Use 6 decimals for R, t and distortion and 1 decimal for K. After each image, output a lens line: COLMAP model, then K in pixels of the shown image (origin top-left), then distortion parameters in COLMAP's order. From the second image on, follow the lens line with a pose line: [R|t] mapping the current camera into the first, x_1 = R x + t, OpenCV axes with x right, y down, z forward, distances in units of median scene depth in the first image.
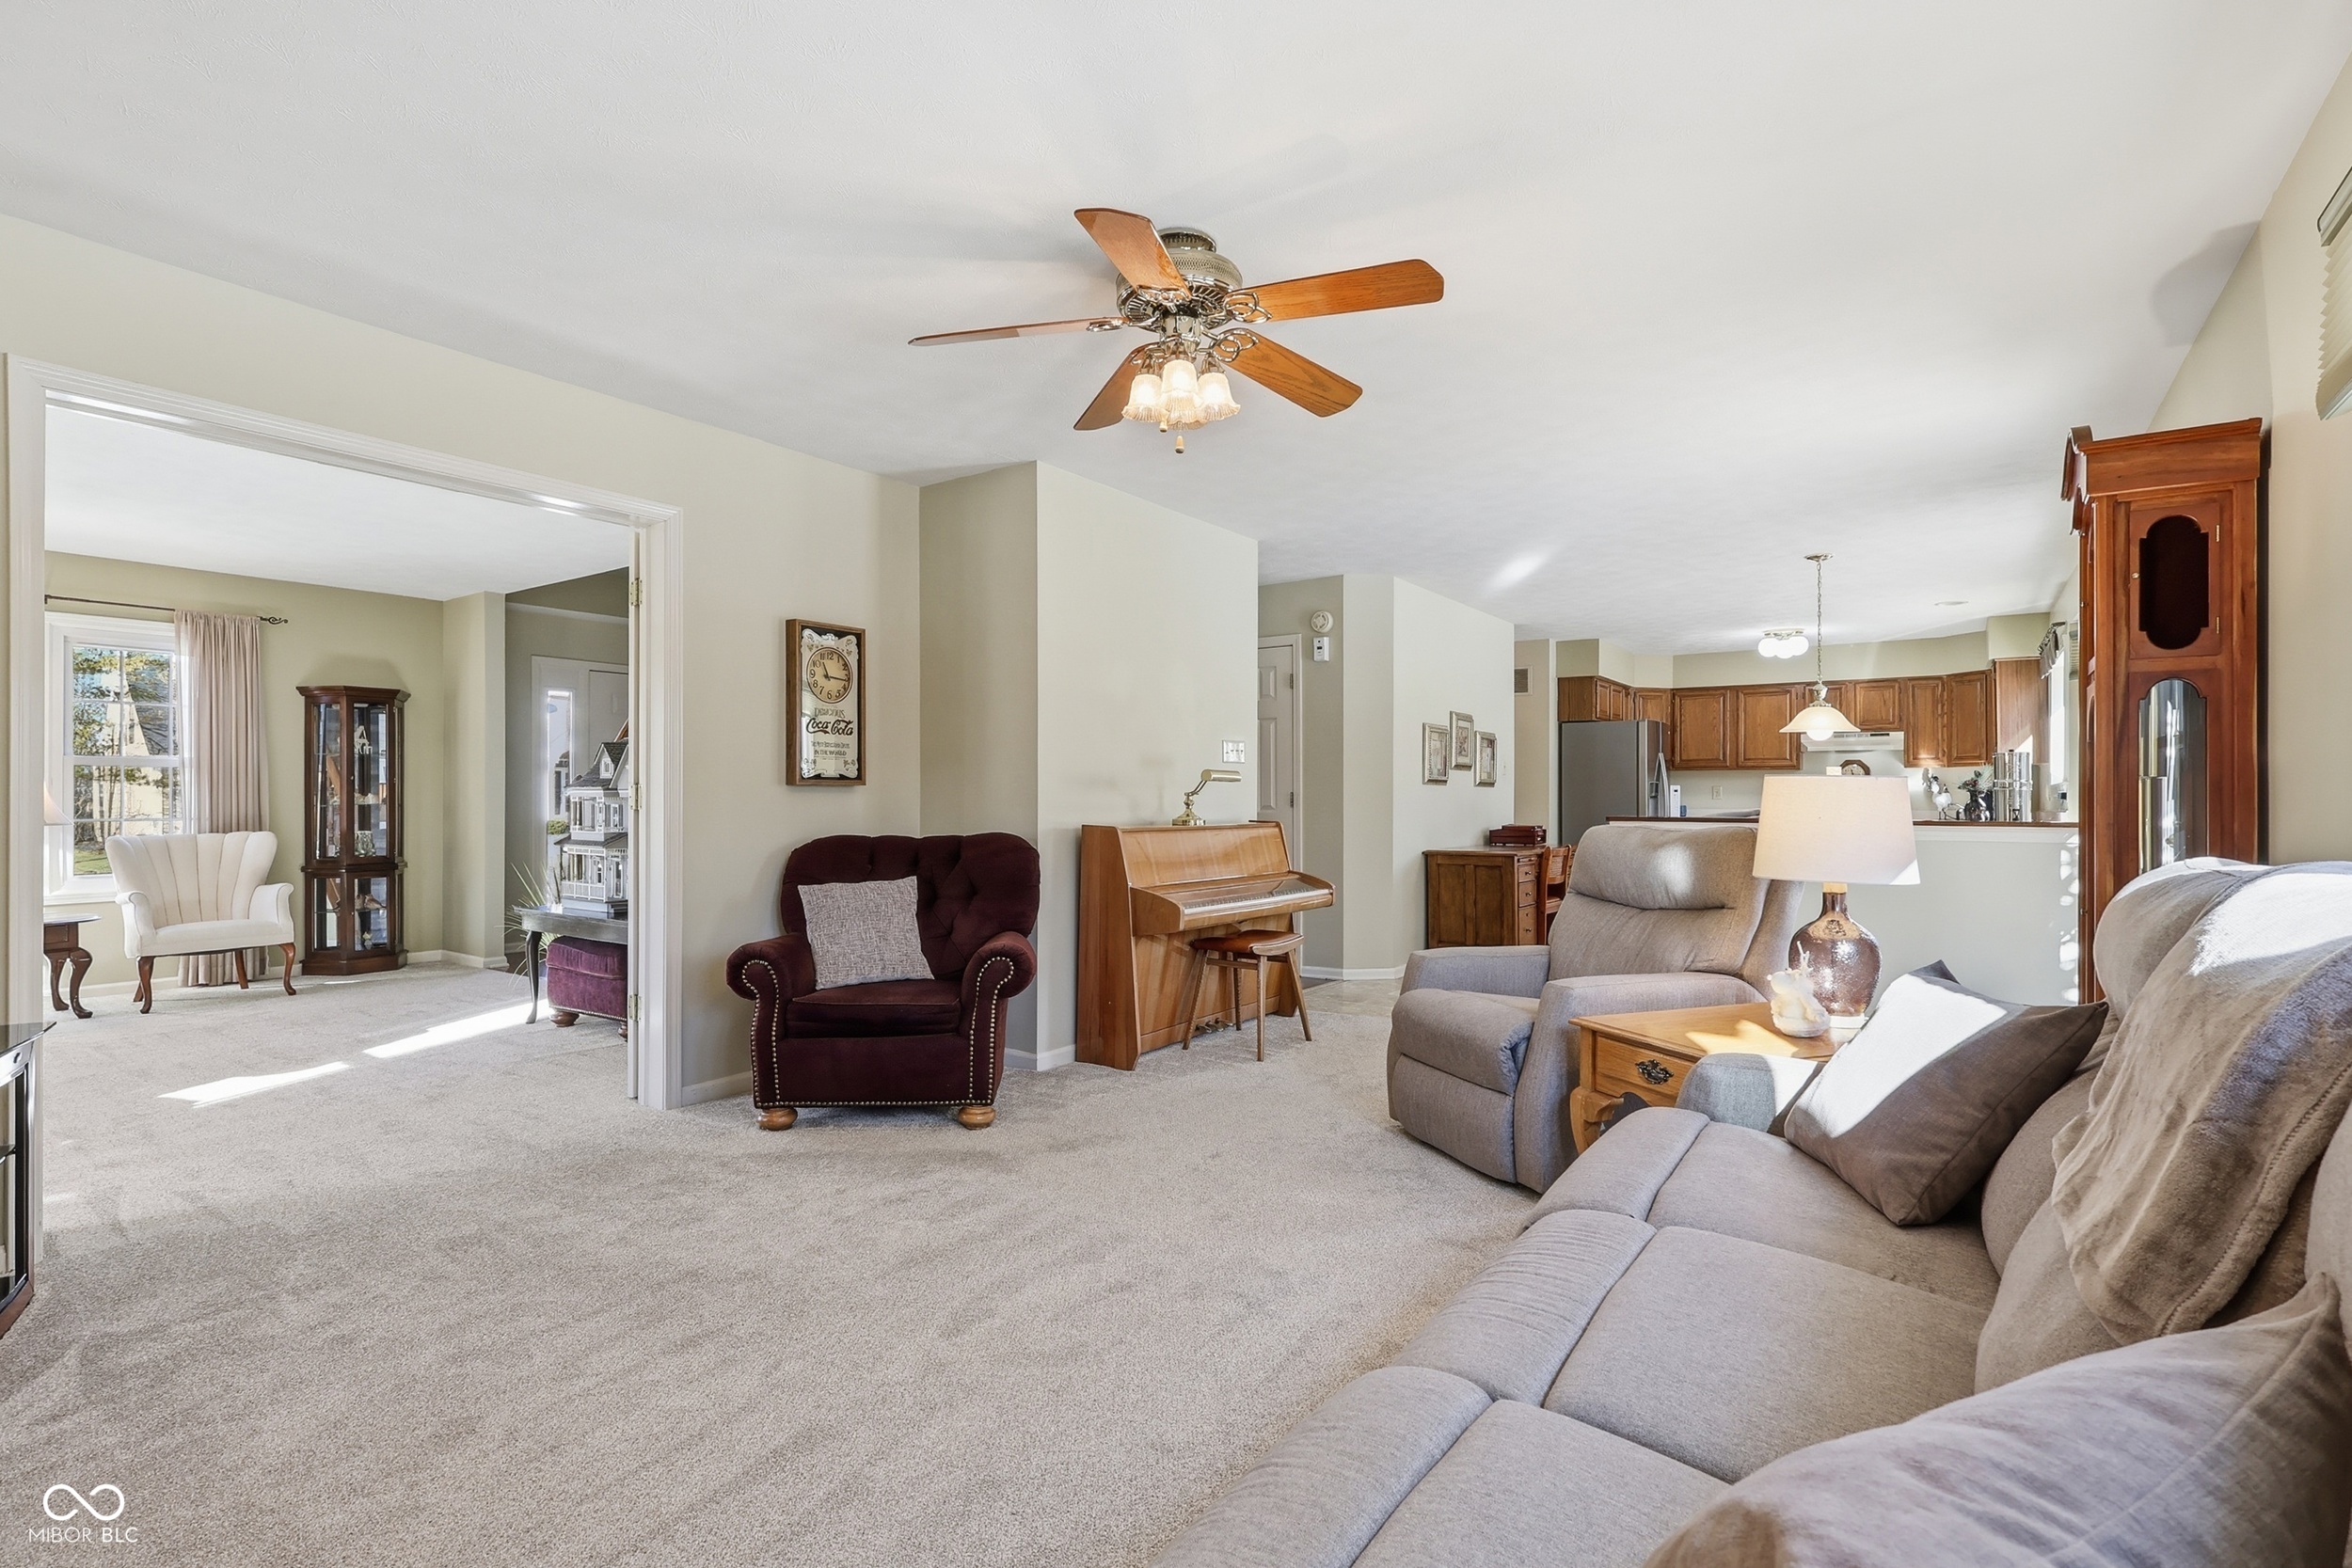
lens RADIAL K [[1100.9, 0, 1170.1], [0, 1100.9, 804.3], [0, 0, 1]] dist [-0.004155, 0.002513]
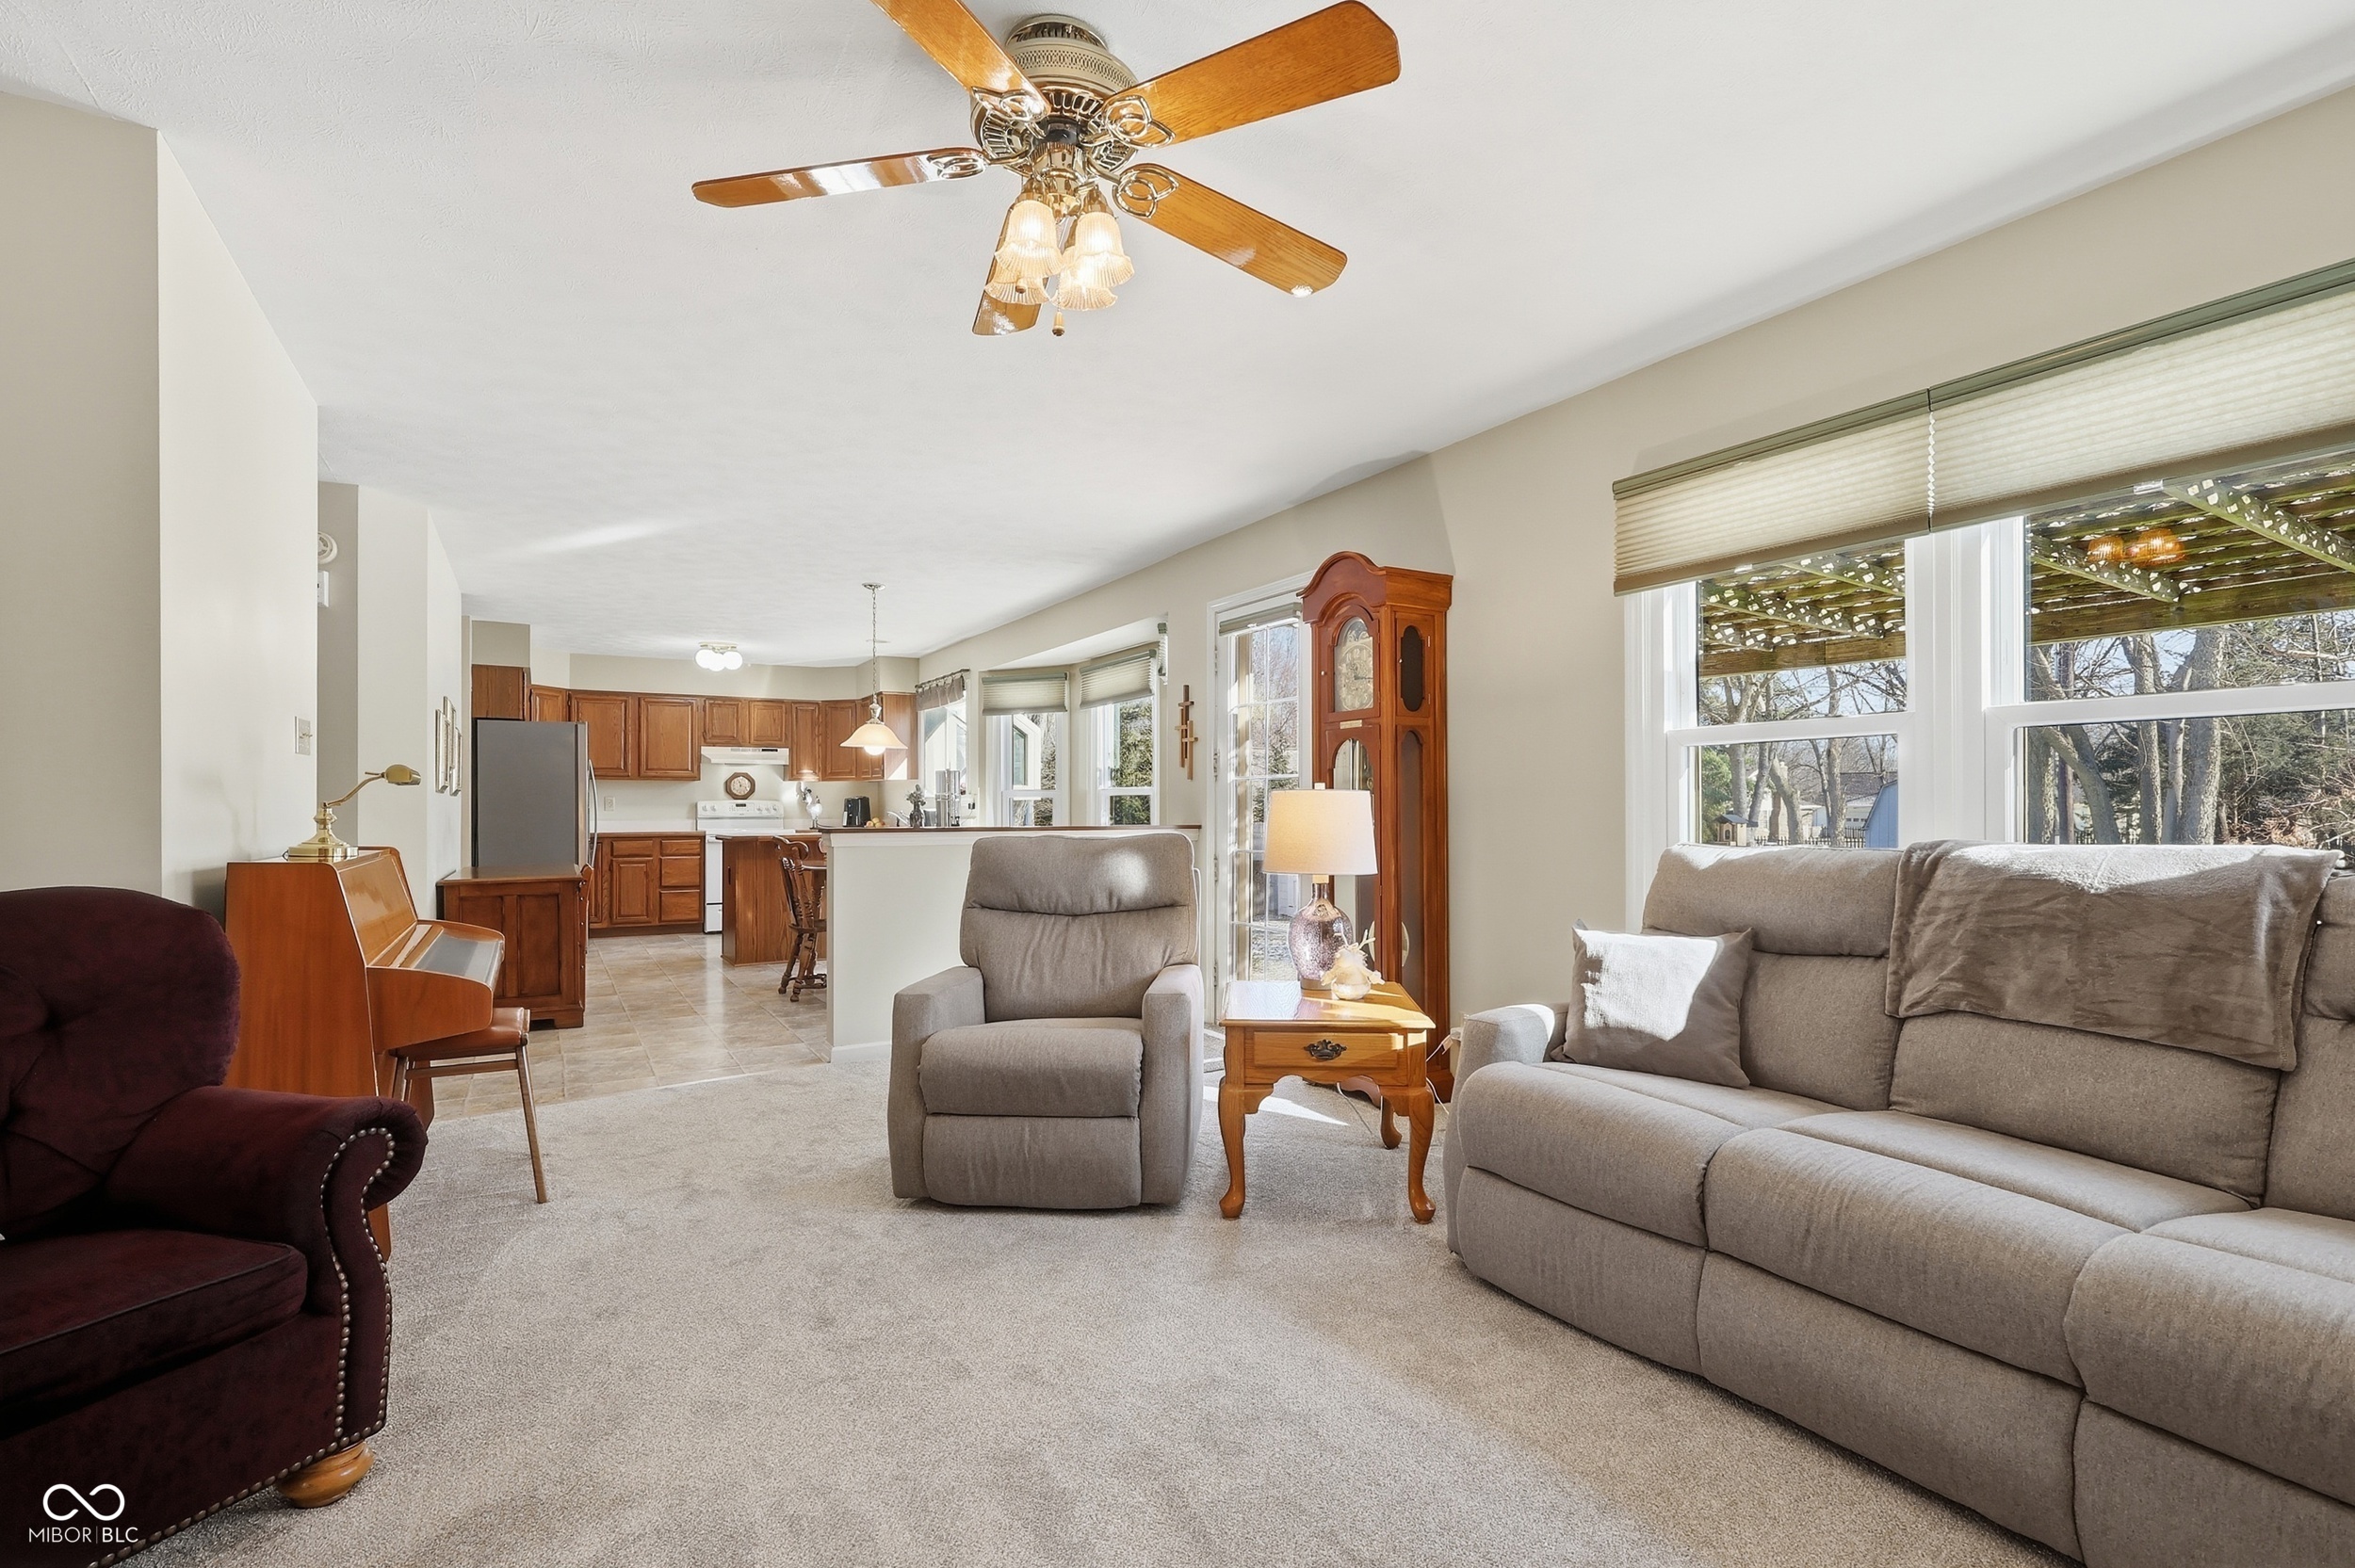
lens RADIAL K [[1102.3, 0, 1172.6], [0, 1102.3, 808.1], [0, 0, 1]] dist [-0.004155, 0.002513]
pose [[0.422766, -0.001011, 0.906239, -0.249266], [0.006851, 0.999974, -0.002081, -0.001681], [-0.906213, 0.007089, 0.422762, 0.252327]]
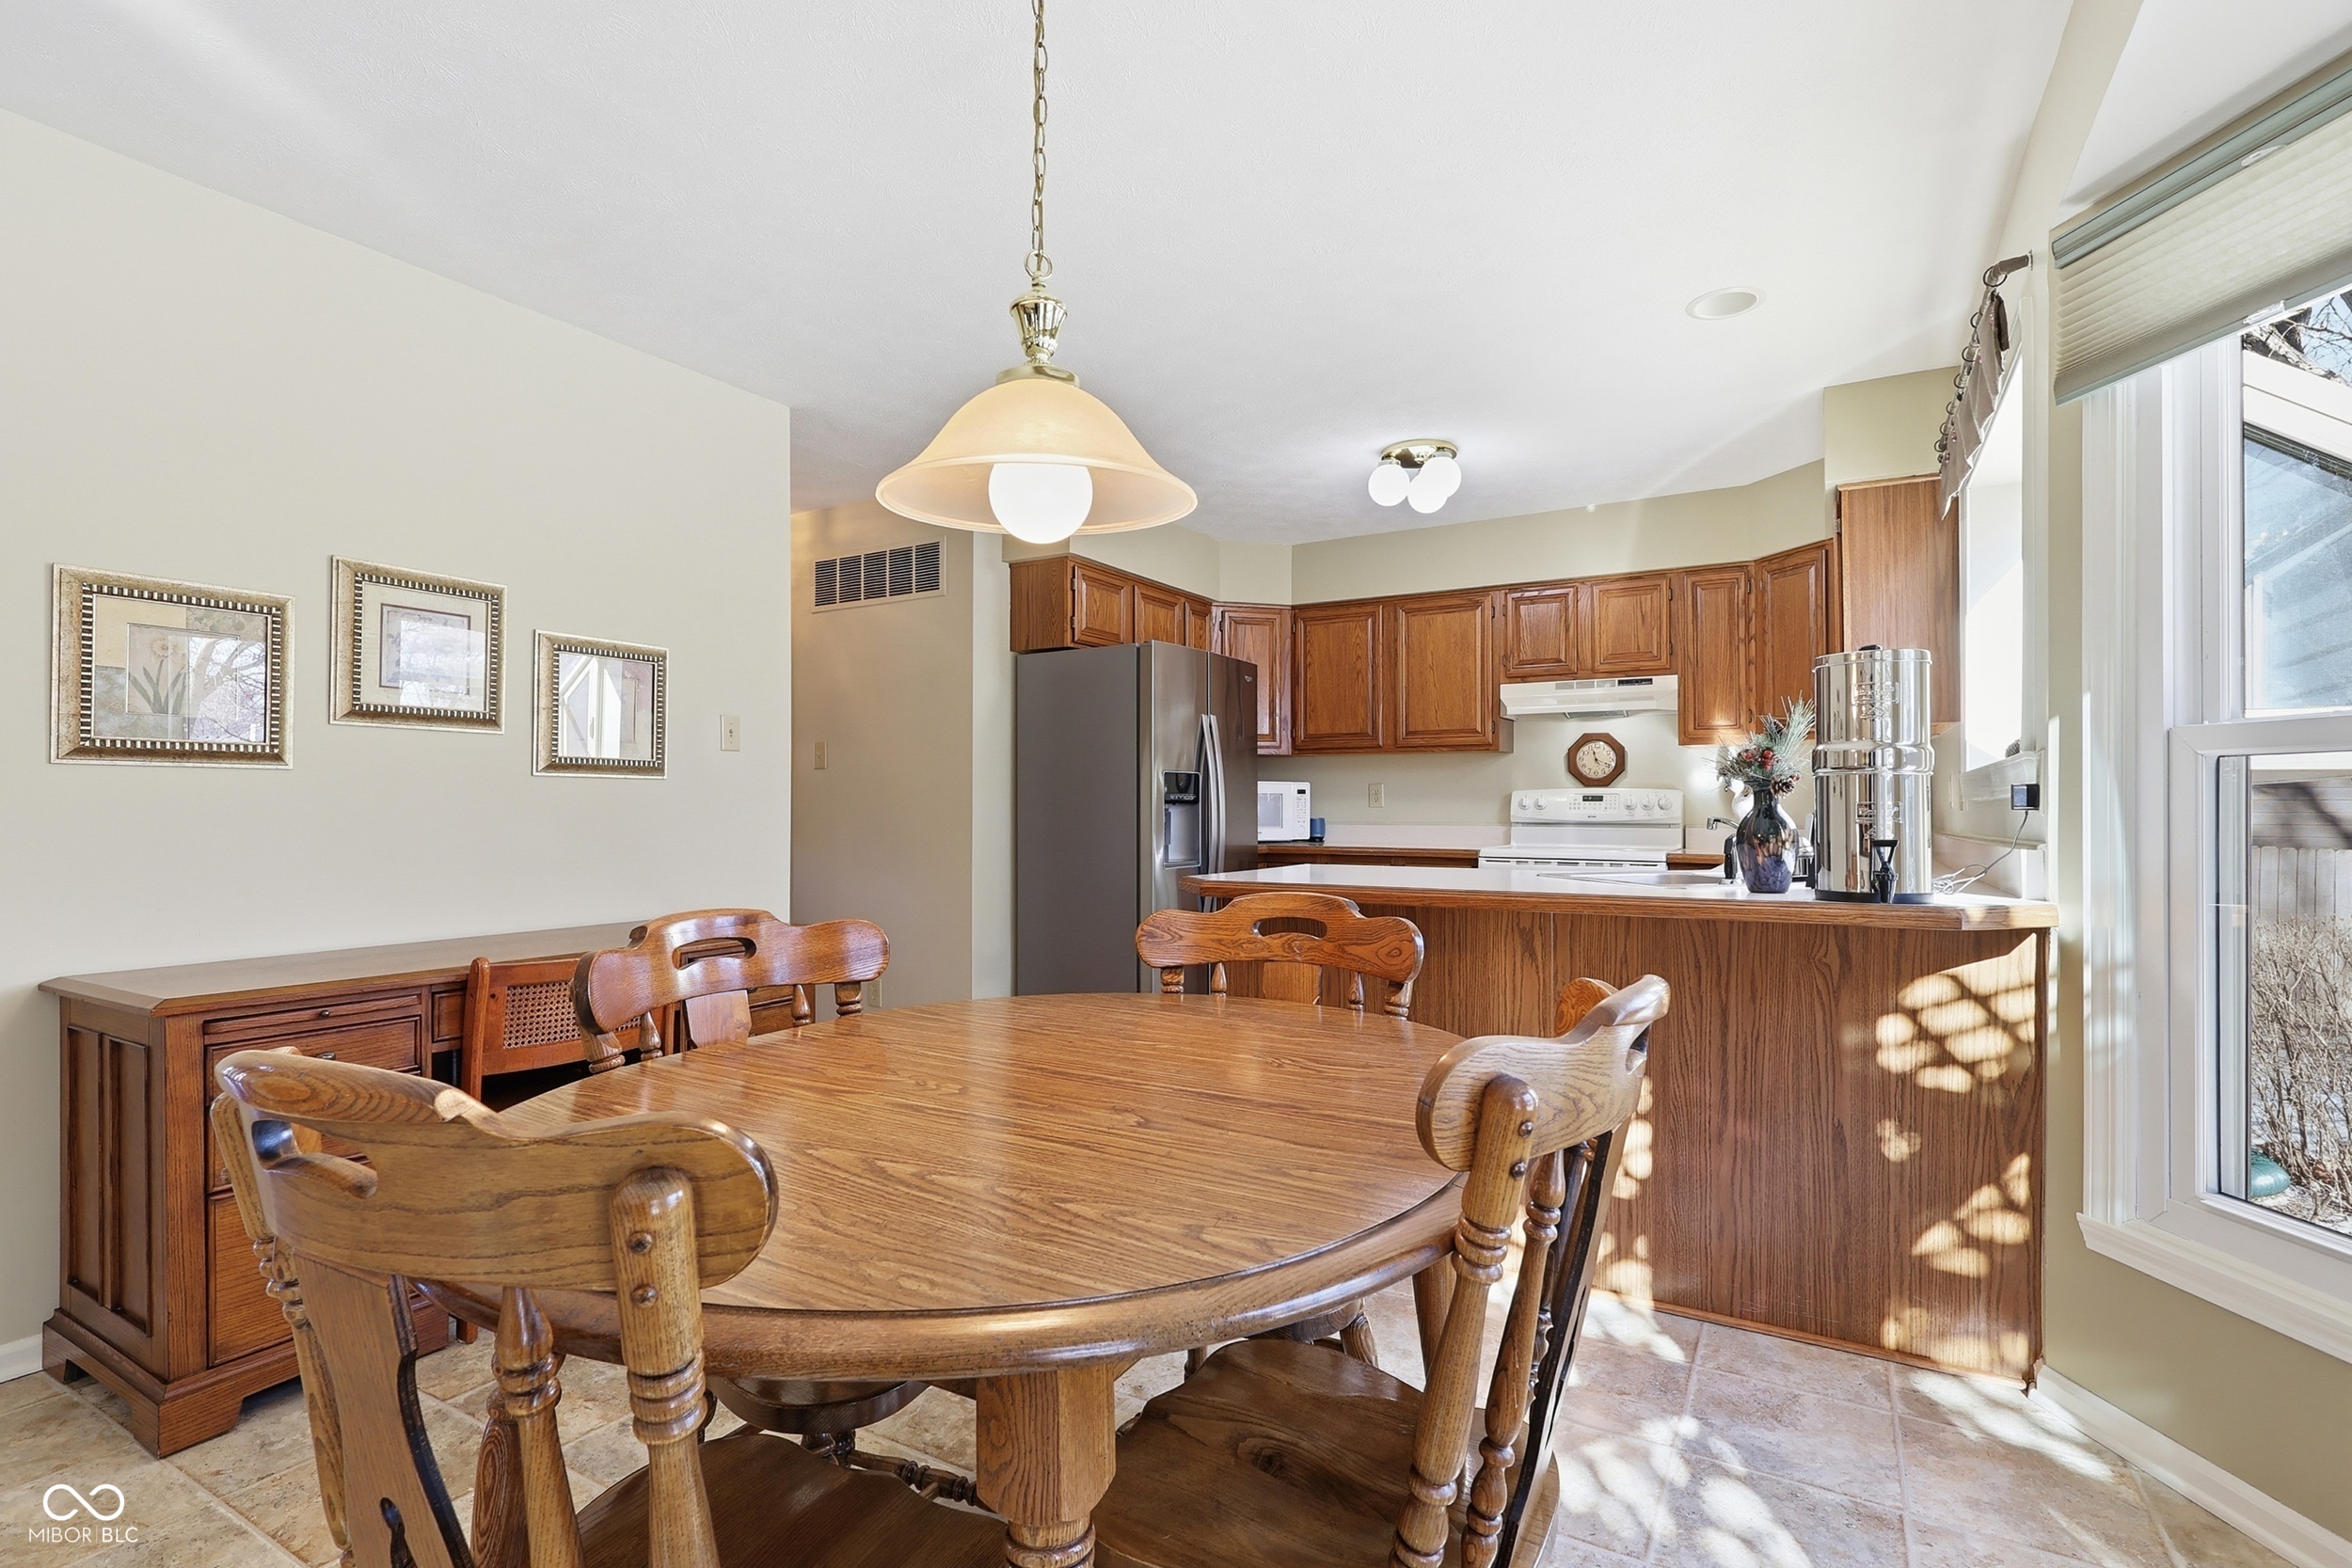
lens RADIAL K [[1100.9, 0, 1164.6], [0, 1100.9, 796.9], [0, 0, 1]] dist [-0.004155, 0.002513]
pose [[0.997390, -0.000153, 0.072201, 0.553435], [0.001113, 0.999912, -0.013257, -0.004219], [-0.072193, 0.013302, 0.997302, 0.717147]]
